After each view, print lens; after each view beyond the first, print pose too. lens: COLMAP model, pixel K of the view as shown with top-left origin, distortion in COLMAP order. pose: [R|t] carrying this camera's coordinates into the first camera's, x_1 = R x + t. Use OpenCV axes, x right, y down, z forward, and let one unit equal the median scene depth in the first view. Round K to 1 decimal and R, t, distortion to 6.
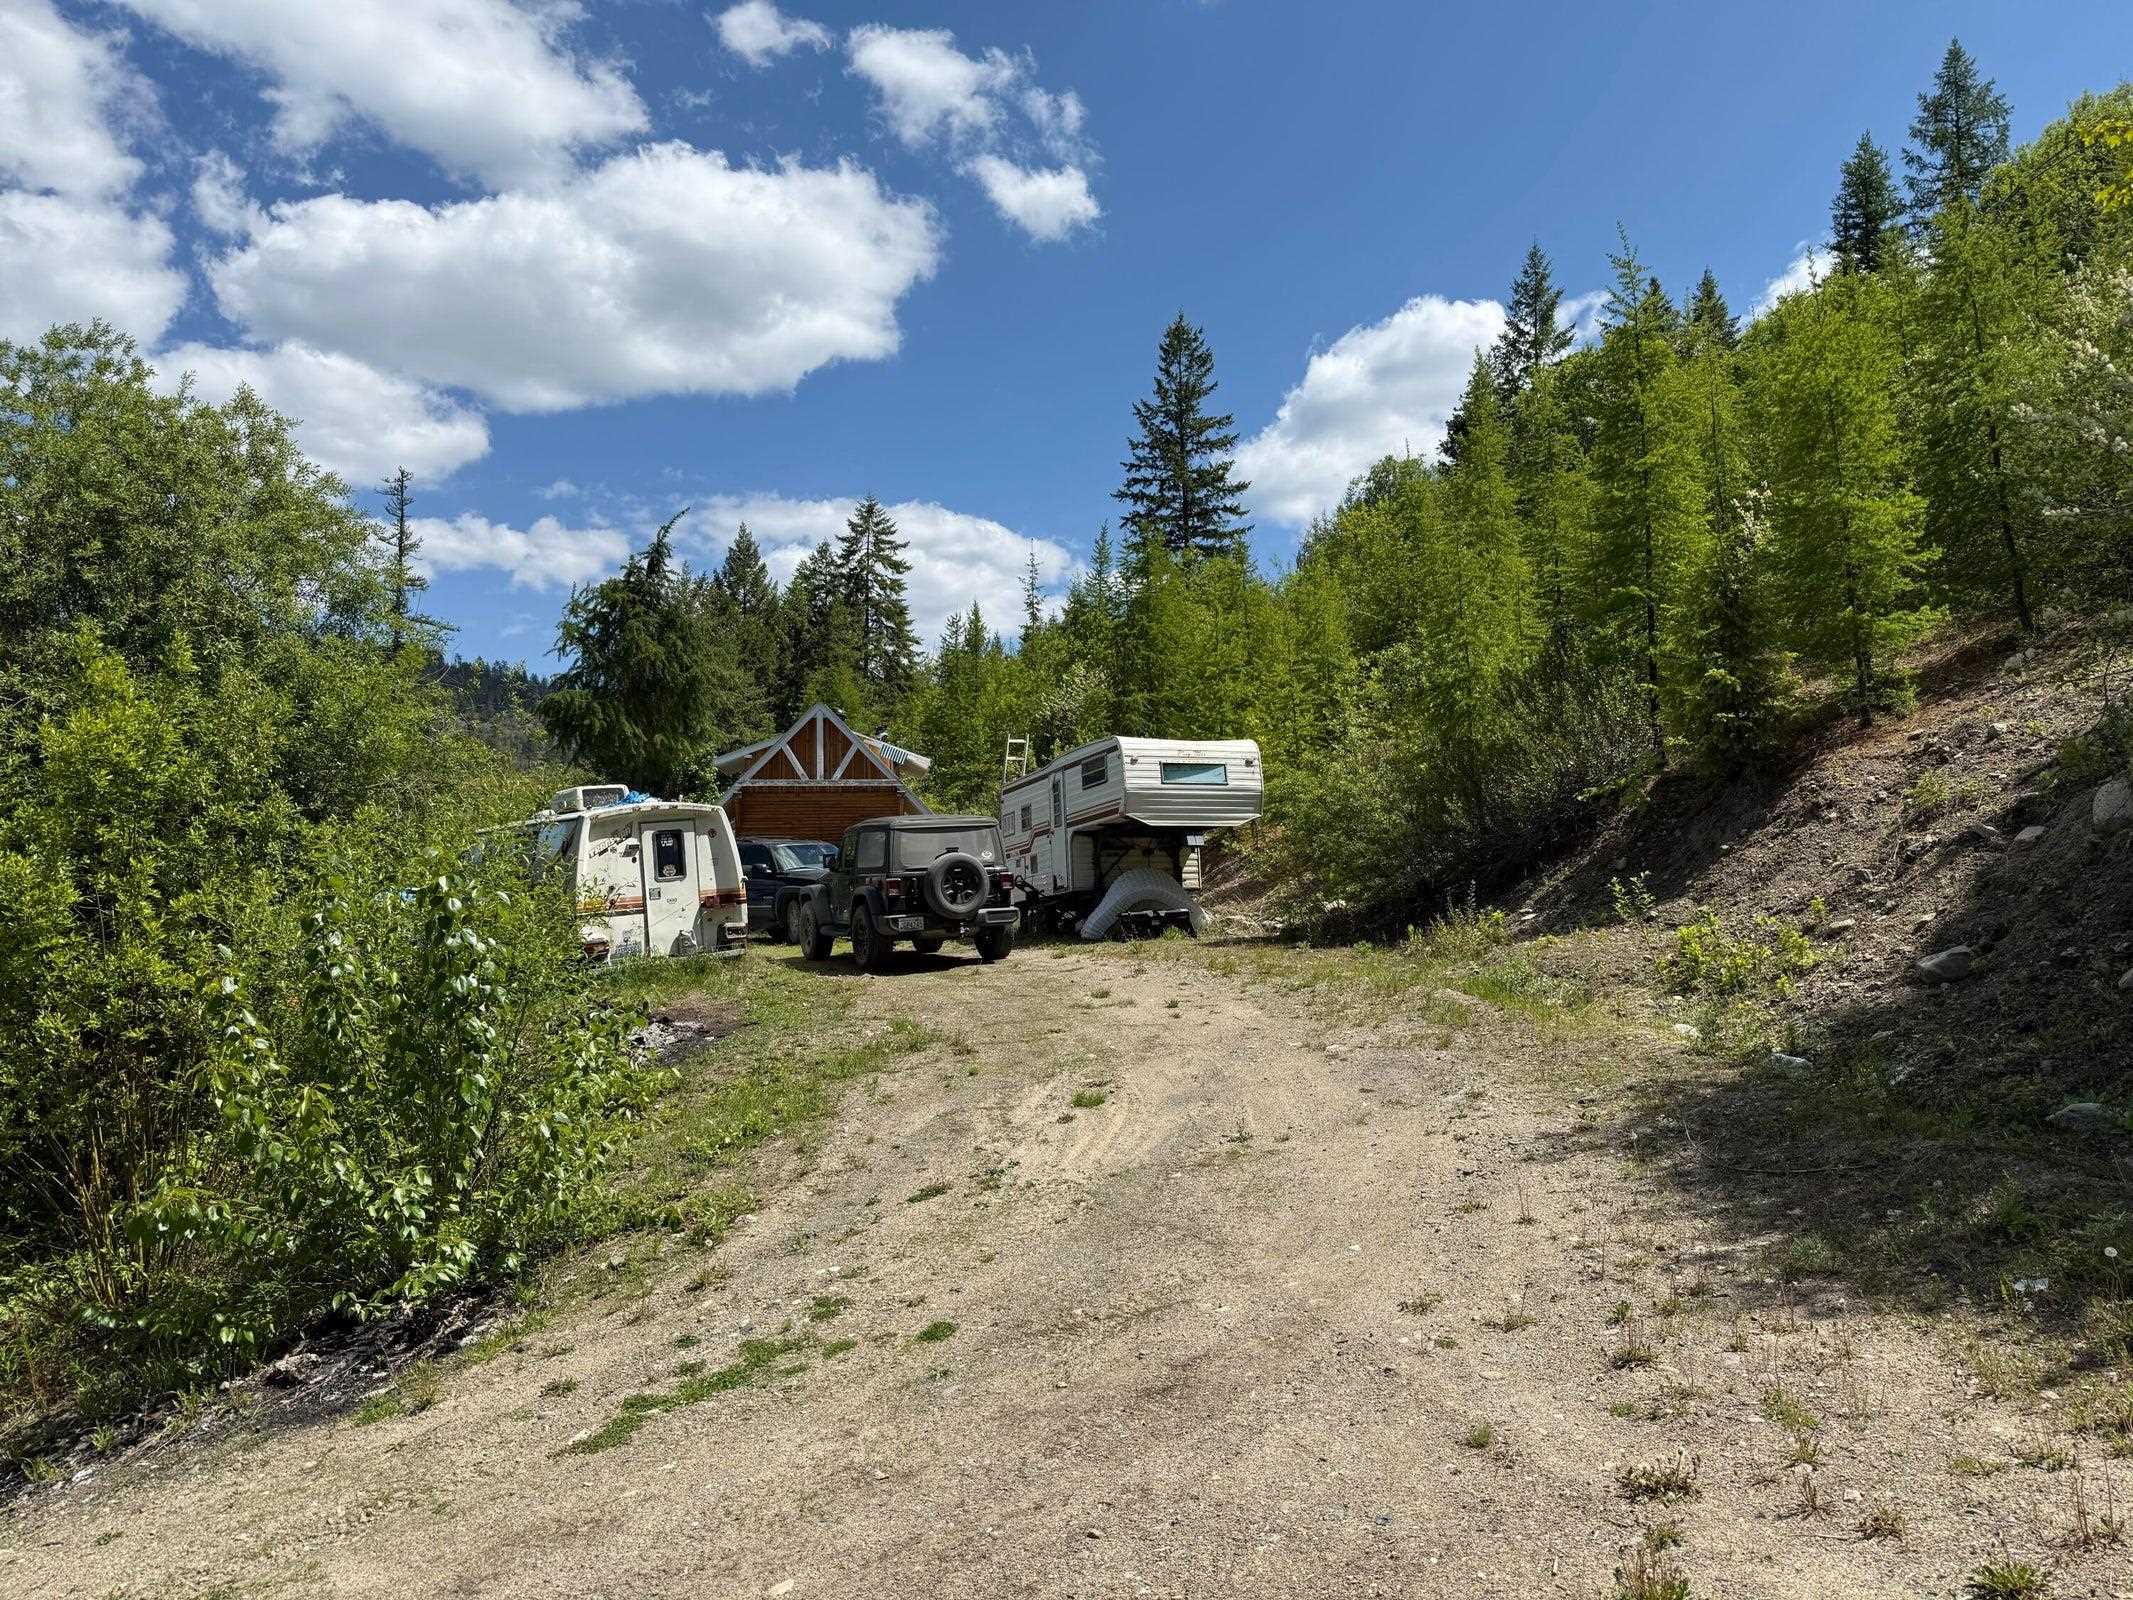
lens RADIAL K [[1521.0, 0, 1066.2], [0, 1521.0, 821.4], [0, 0, 1]] dist [0.040457, -0.015914]
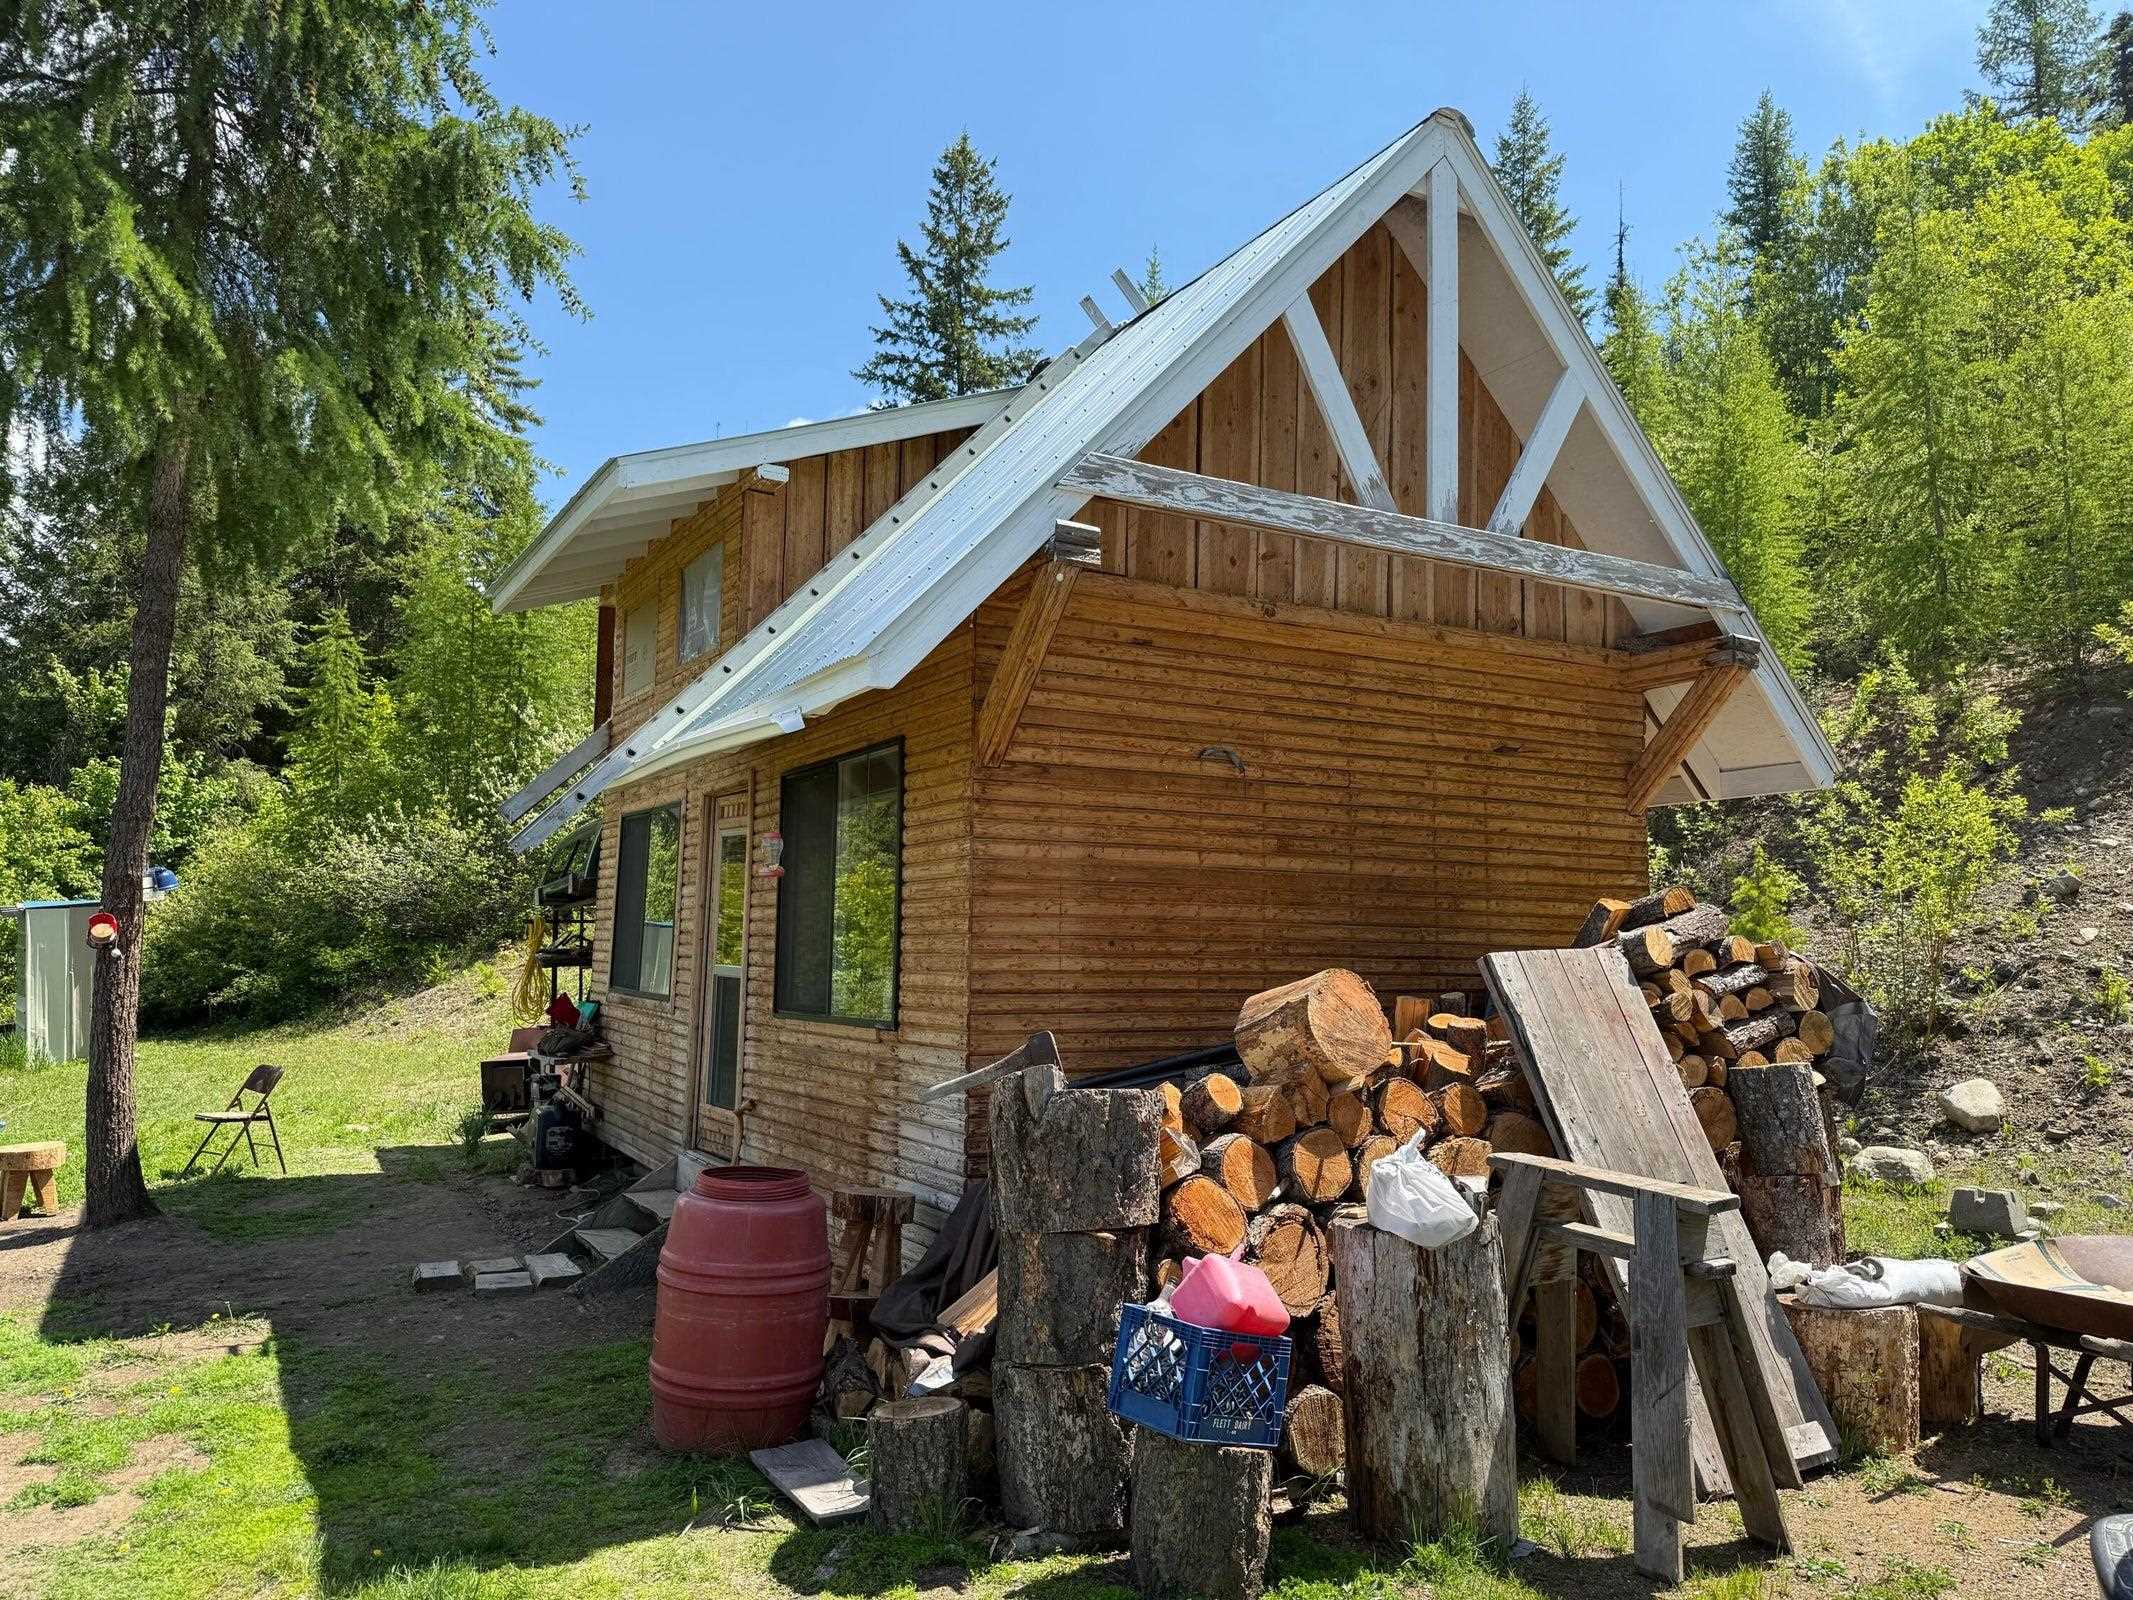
lens RADIAL K [[1521.0, 0, 1078.9], [0, 1521.0, 835.3], [0, 0, 1]] dist [0.040457, -0.015914]
pose [[0.932198, 0.062974, 0.356428, -0.109686], [-0.054765, 0.997951, -0.033086, 0.007402], [-0.357782, 0.011323, 0.933737, 0.349796]]
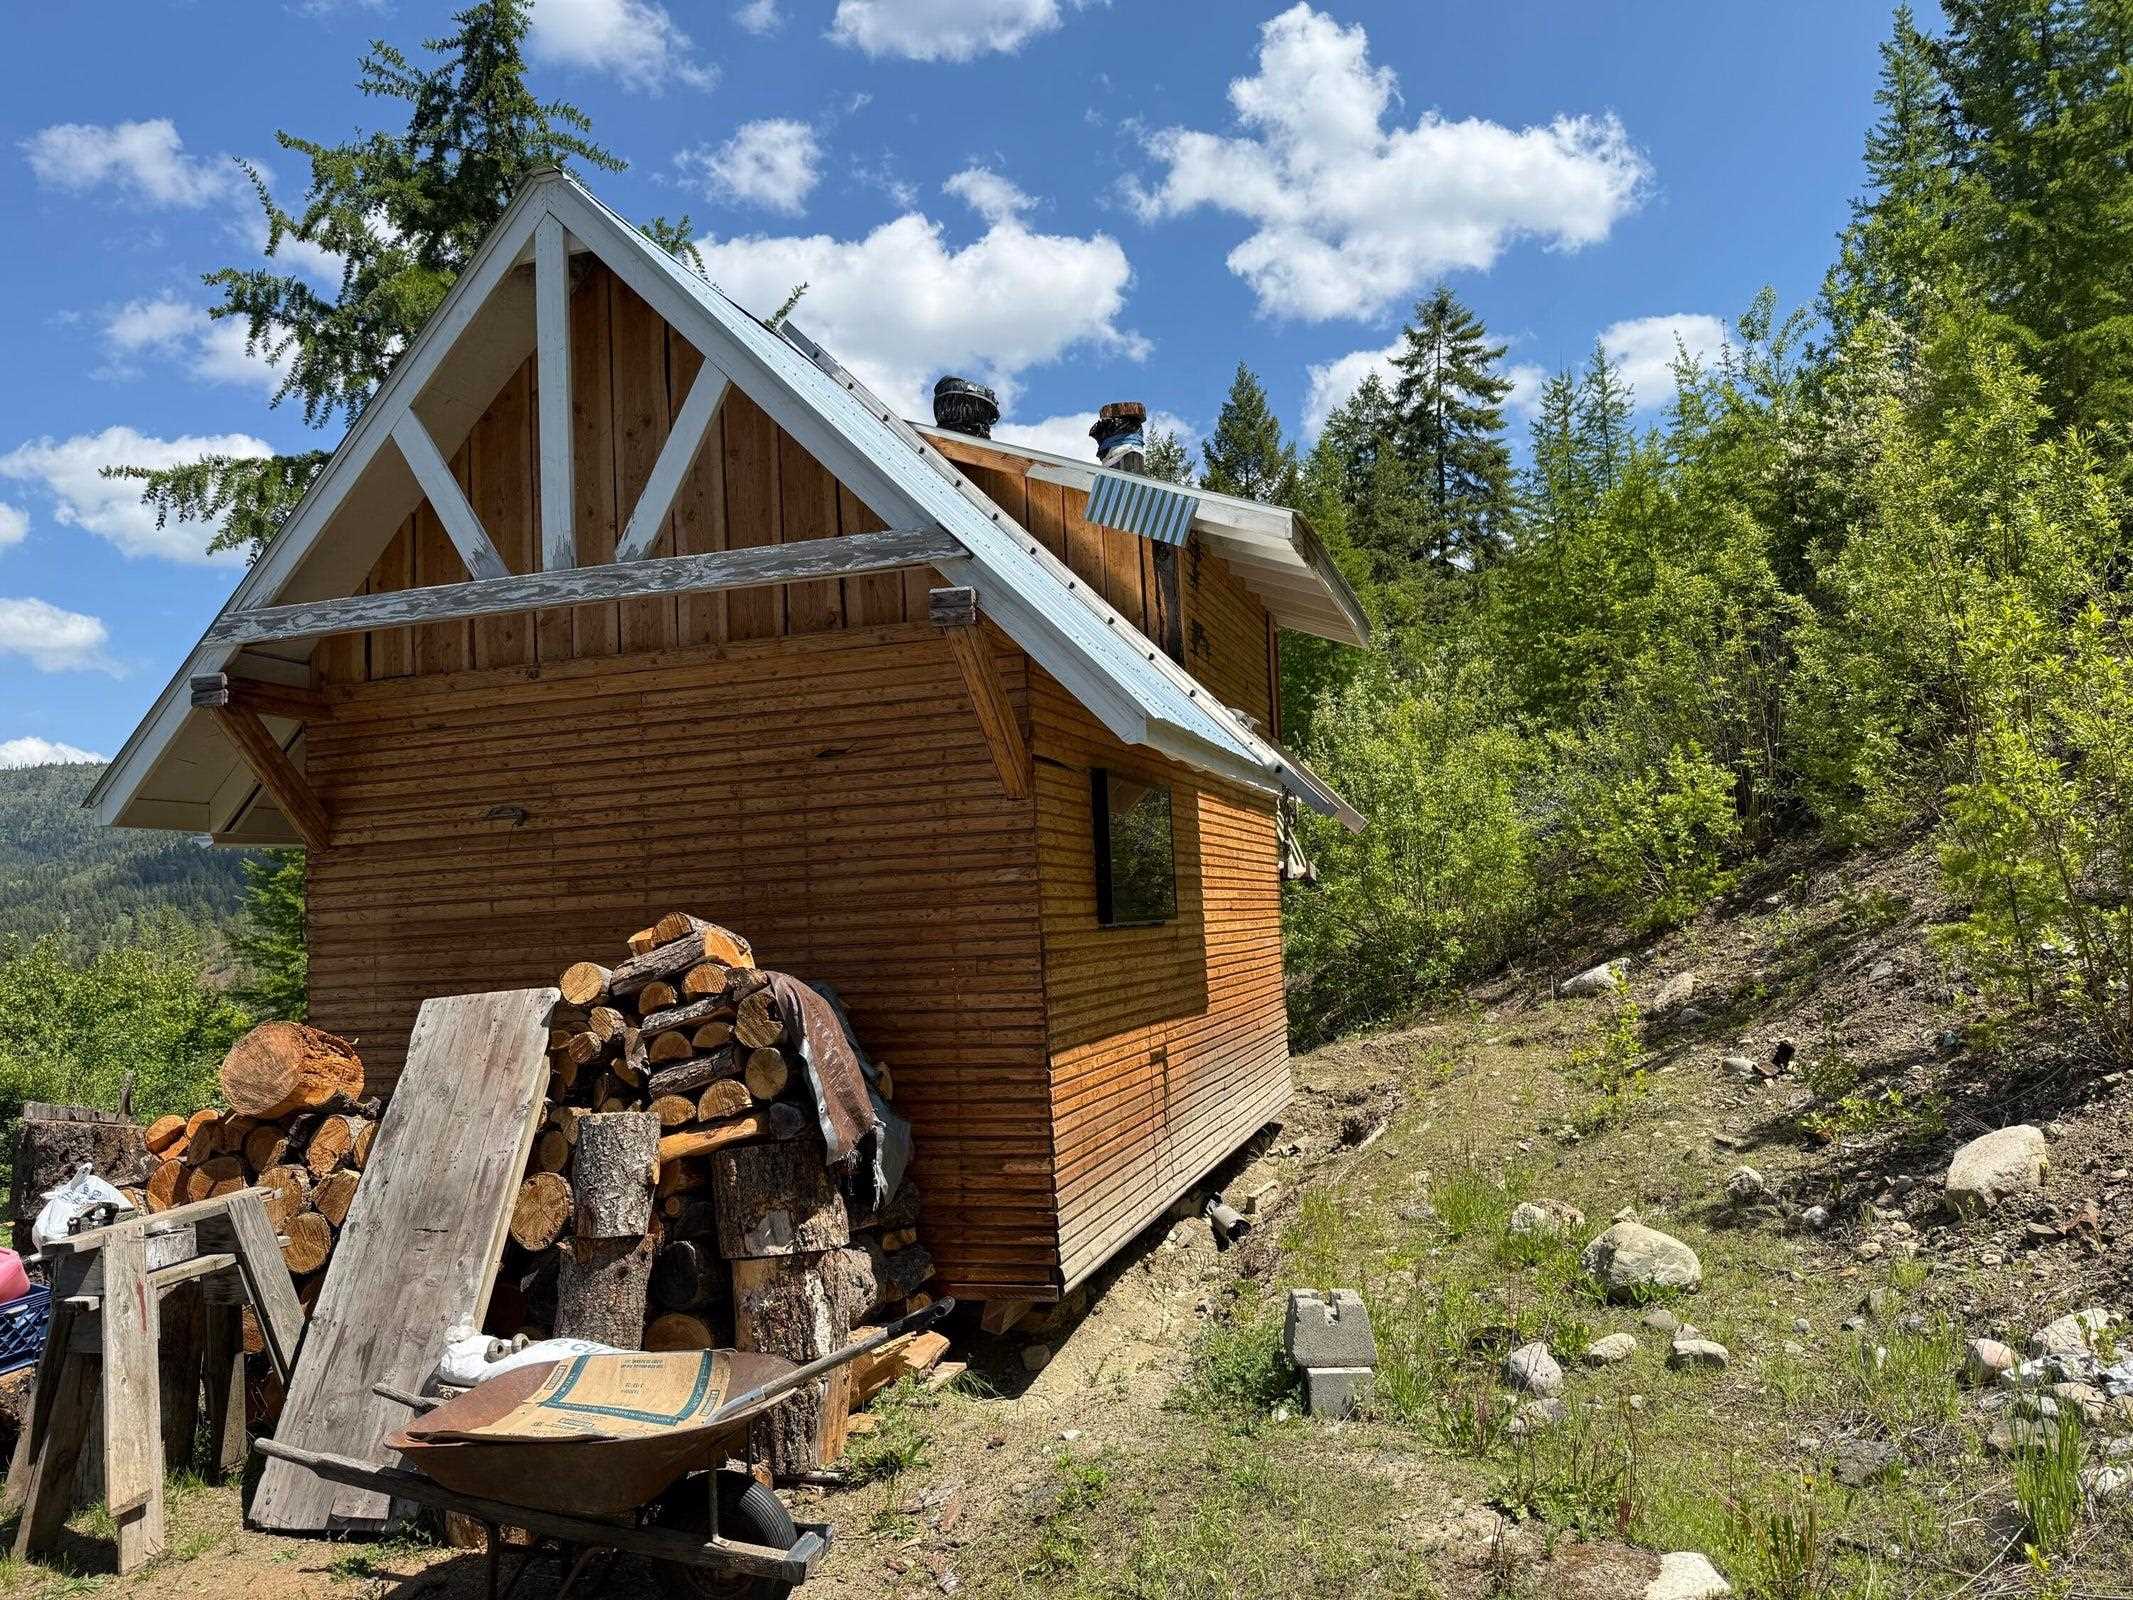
lens RADIAL K [[1521.0, 0, 1059.4], [0, 1521.0, 799.3], [0, 0, 1]] dist [0.040457, -0.015914]
pose [[0.902851, -0.055540, -0.426350, -0.011108], [0.052968, 0.998436, -0.017900, 0.002884], [0.426677, -0.006422, 0.904381, 0.354165]]
